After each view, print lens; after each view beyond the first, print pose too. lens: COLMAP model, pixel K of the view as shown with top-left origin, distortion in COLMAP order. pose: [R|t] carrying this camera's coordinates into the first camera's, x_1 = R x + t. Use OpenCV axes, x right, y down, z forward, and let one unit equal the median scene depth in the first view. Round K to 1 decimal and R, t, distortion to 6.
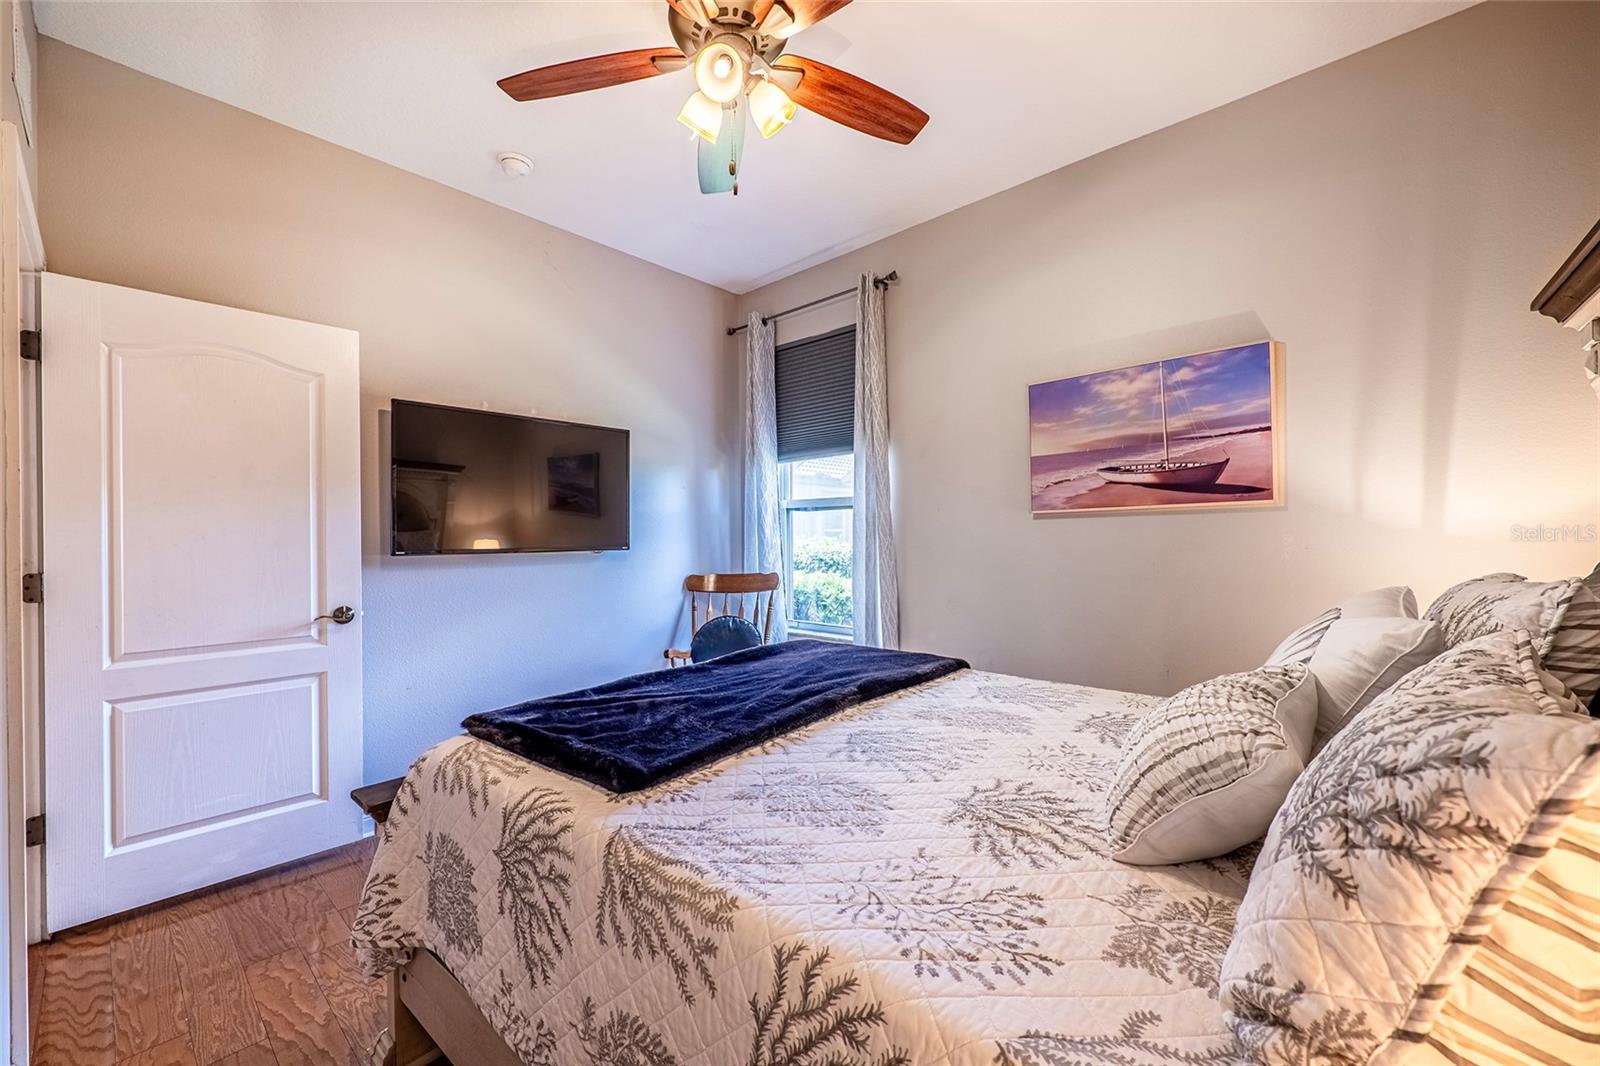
lens RADIAL K [[618.7, 0, 799.3], [0, 618.7, 540.9], [0, 0, 1]] dist [0.000282, 0.000017]
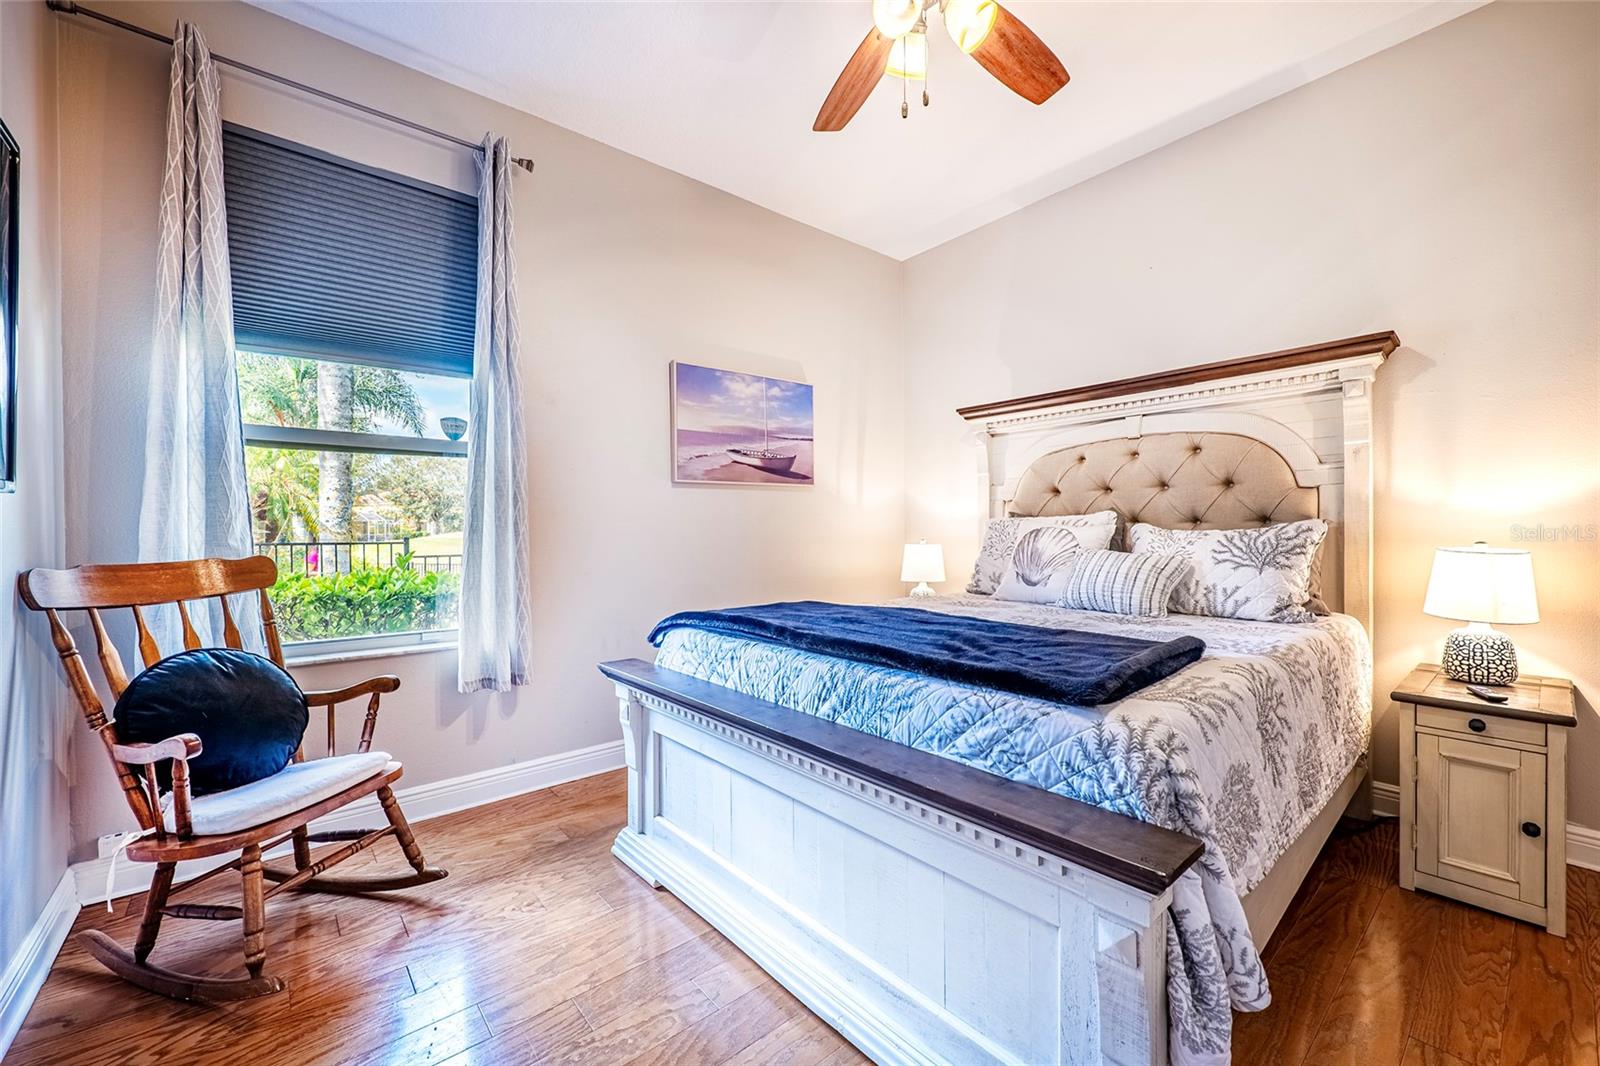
lens RADIAL K [[637.9, 0, 800.0], [0, 637.9, 533.0], [0, 0, 1]] dist [-0.000023, 0.000013]
pose [[0.135736, -0.001205, 0.990744, -0.773657], [0.008425, 0.999965, 0.000062, 0.051429], [-0.990709, 0.008338, 0.135741, 0.714238]]
